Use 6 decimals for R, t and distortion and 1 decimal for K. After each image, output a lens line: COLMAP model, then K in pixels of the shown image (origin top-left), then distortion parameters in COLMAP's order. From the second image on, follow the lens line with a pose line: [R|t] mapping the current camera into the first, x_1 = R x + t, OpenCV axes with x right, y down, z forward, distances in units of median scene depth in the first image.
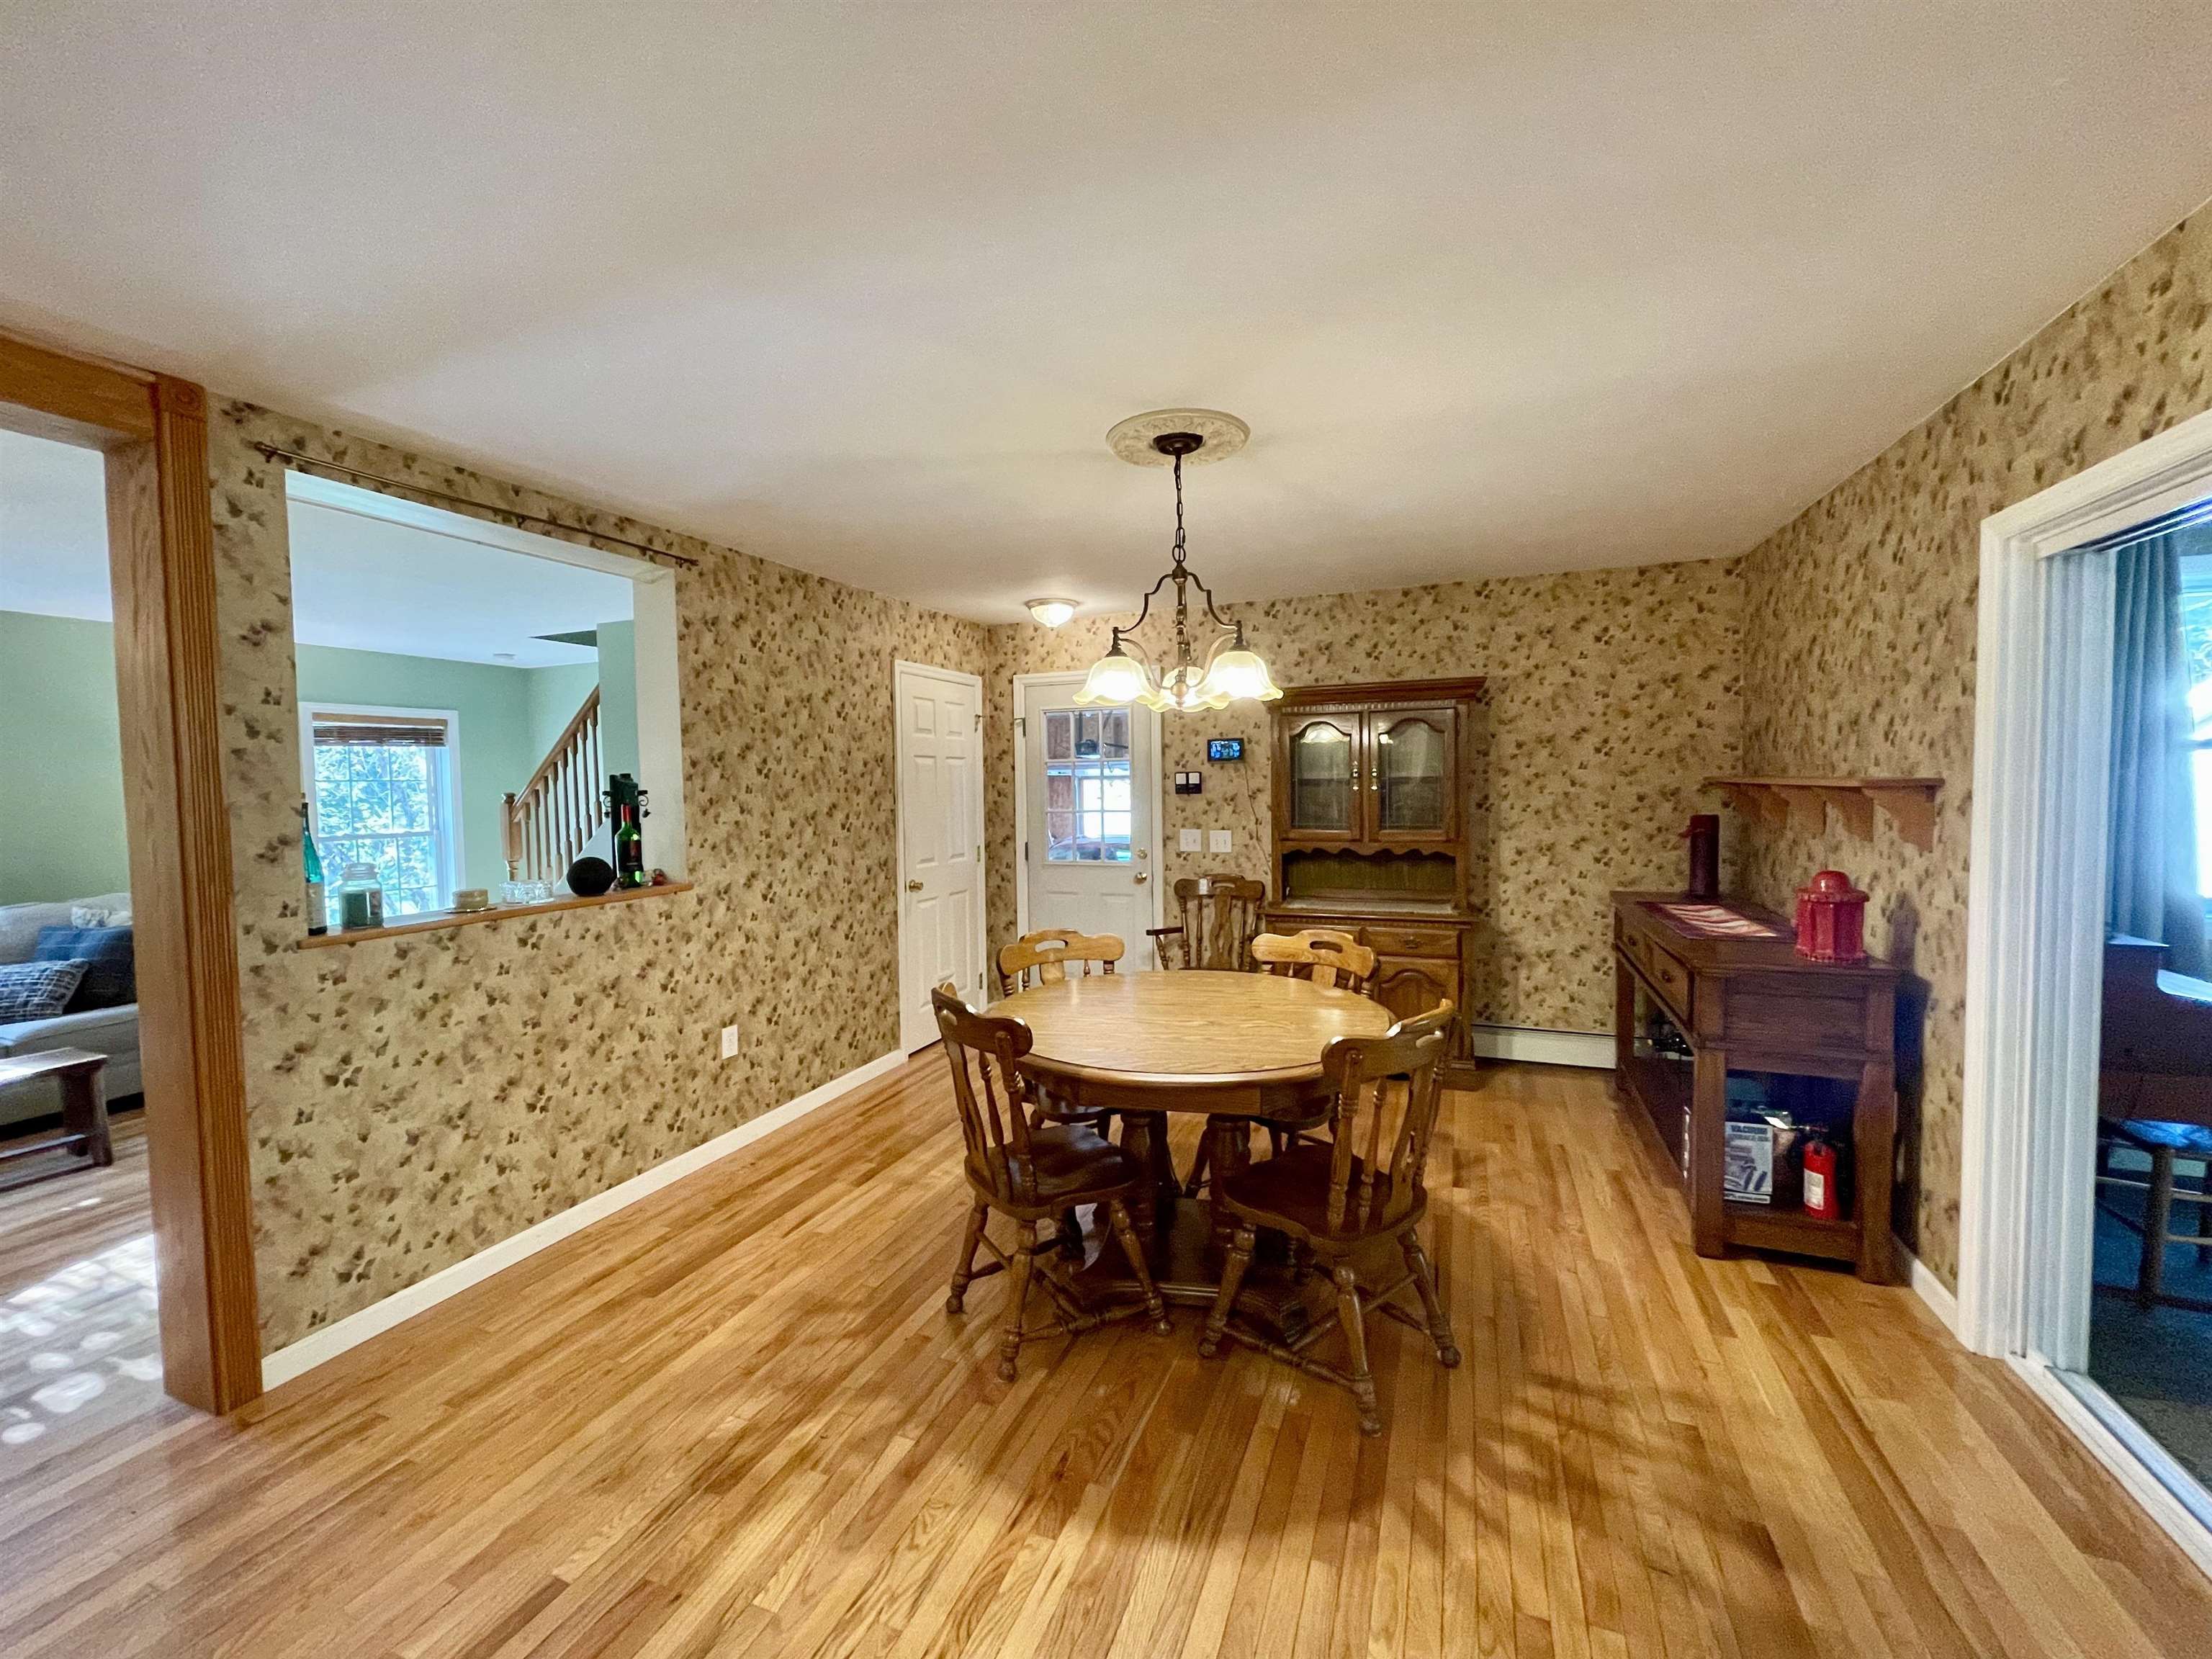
lens RADIAL K [[891.7, 0, 1102.1], [0, 891.7, 824.9], [0, 0, 1]] dist [-0.000981, -0.000139]
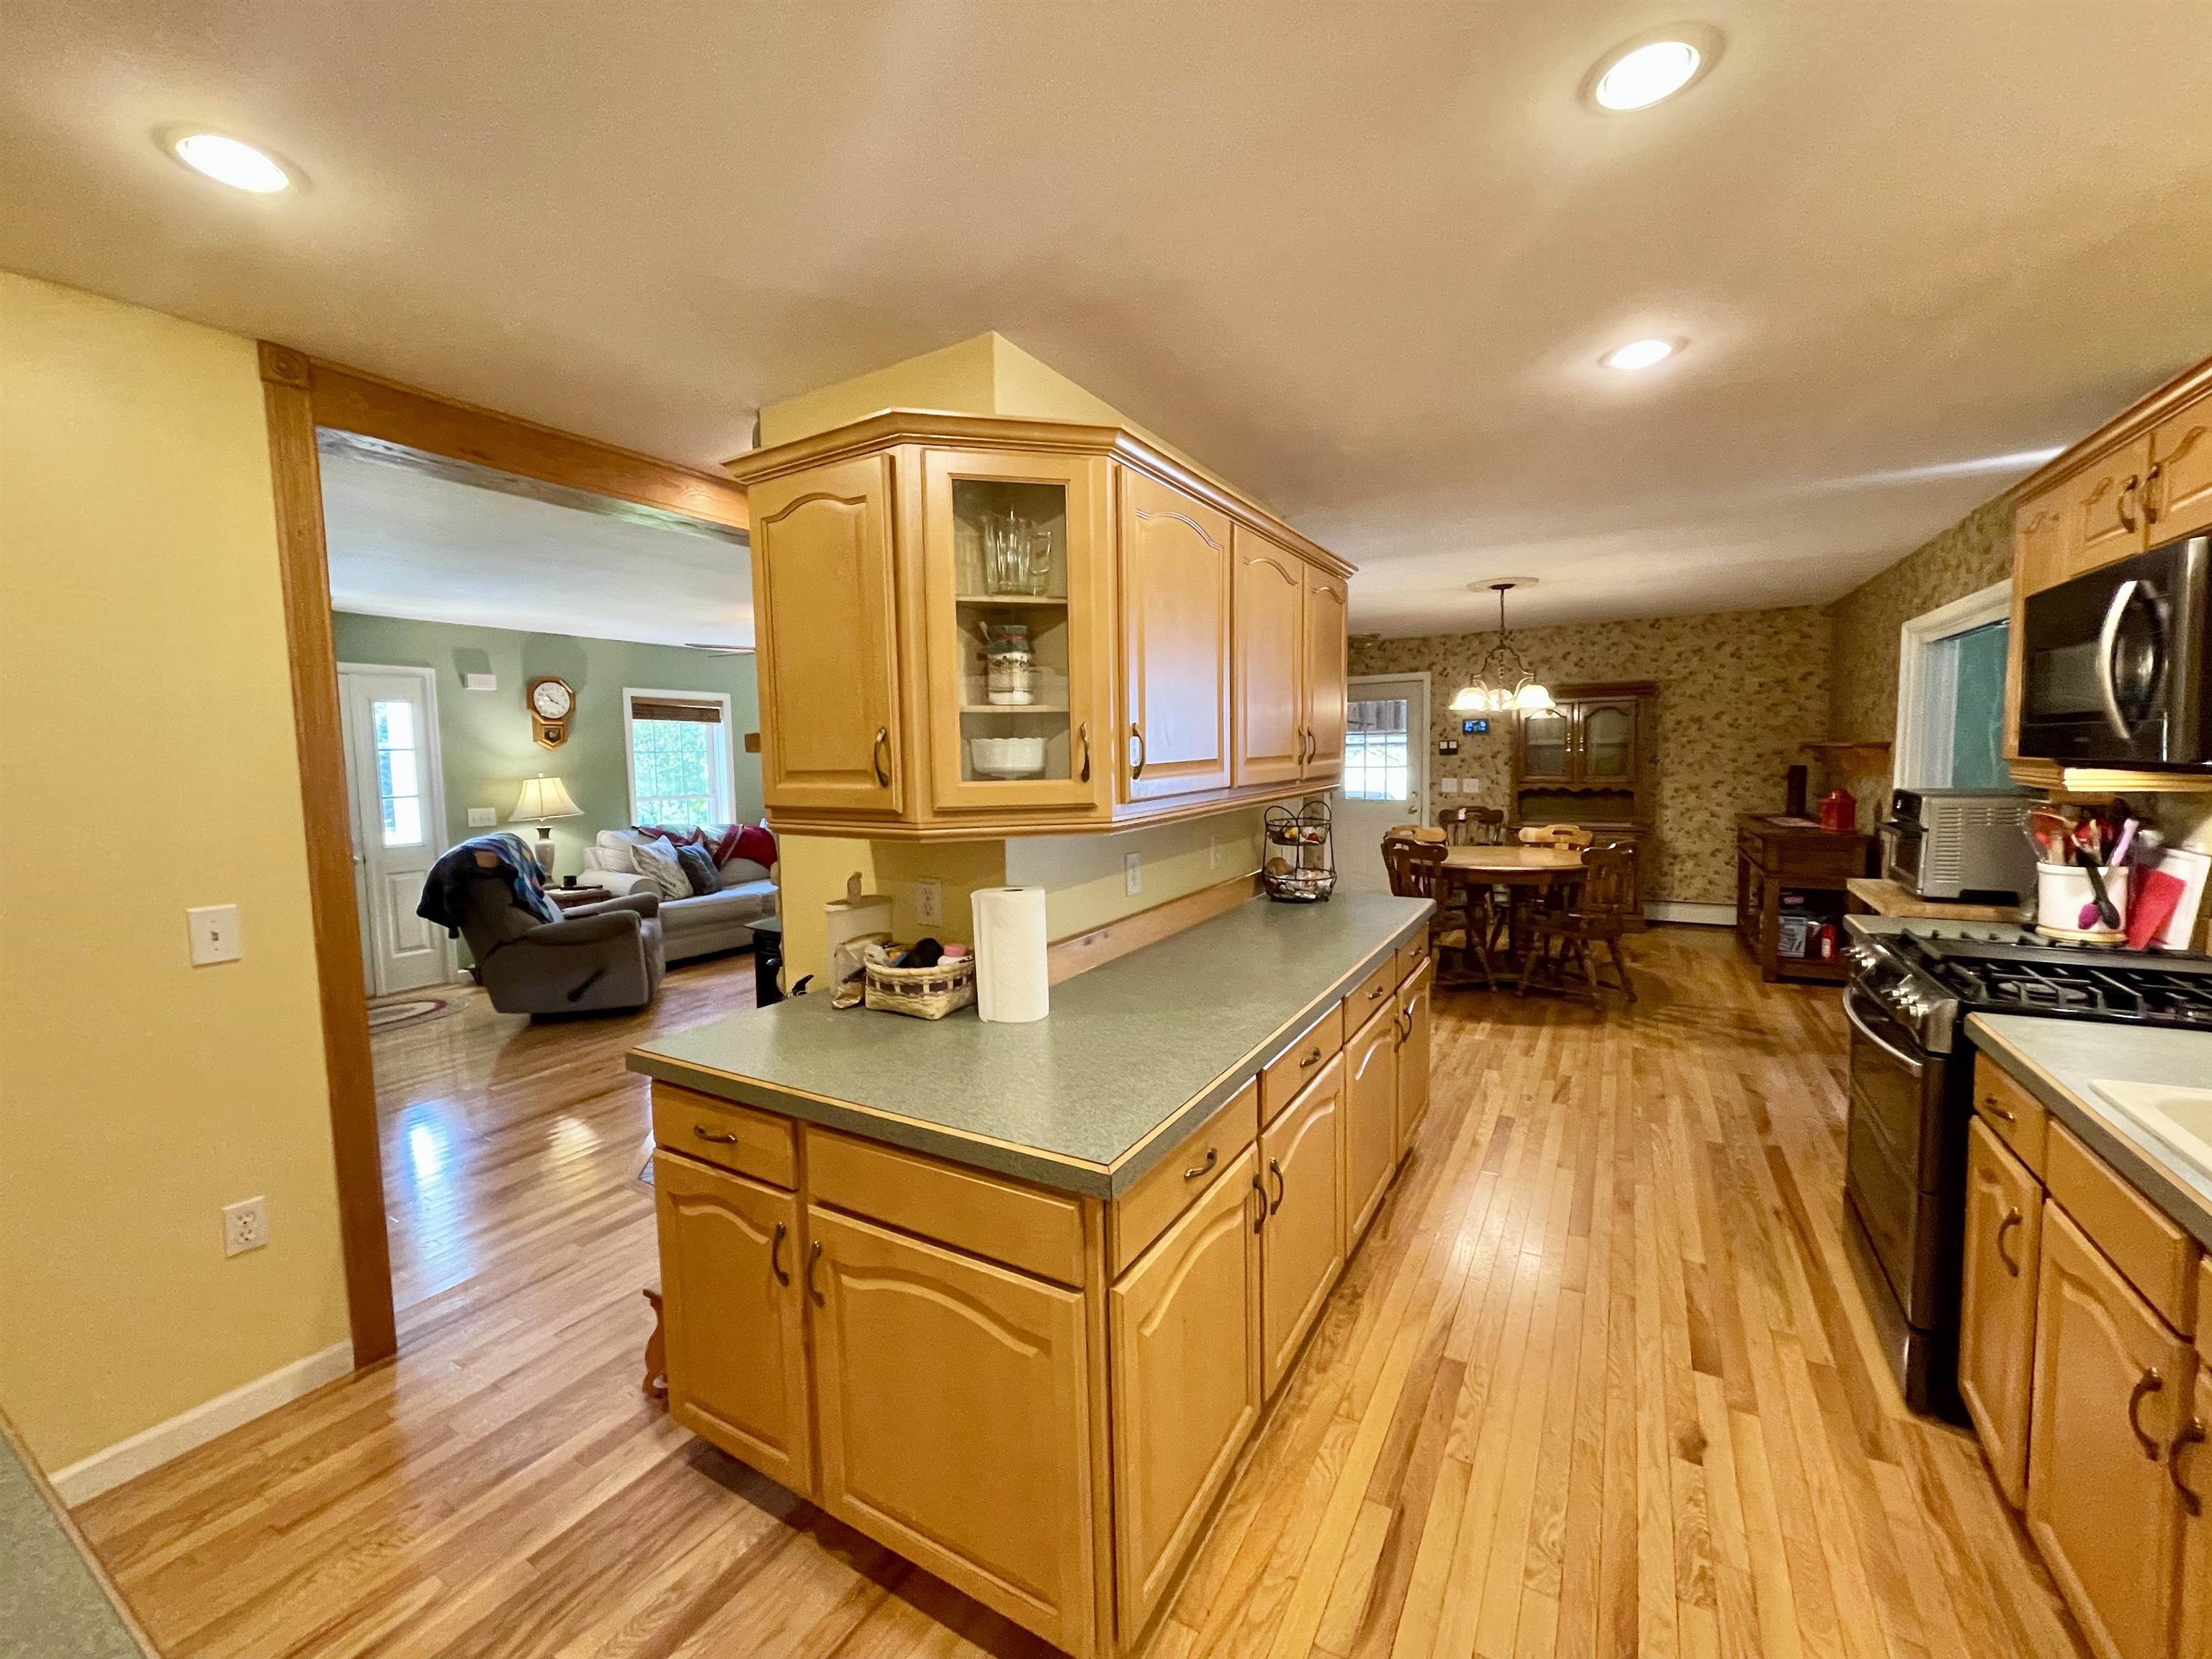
lens RADIAL K [[894.9, 0, 1101.7], [0, 894.9, 825.7], [0, 0, 1]] dist [-0.010724, 0.000136]
pose [[0.989011, 0.007603, -0.147649, -0.330818], [-0.002434, 0.999379, 0.035156, 0.042796], [0.147824, -0.034410, 0.988415, -0.770272]]
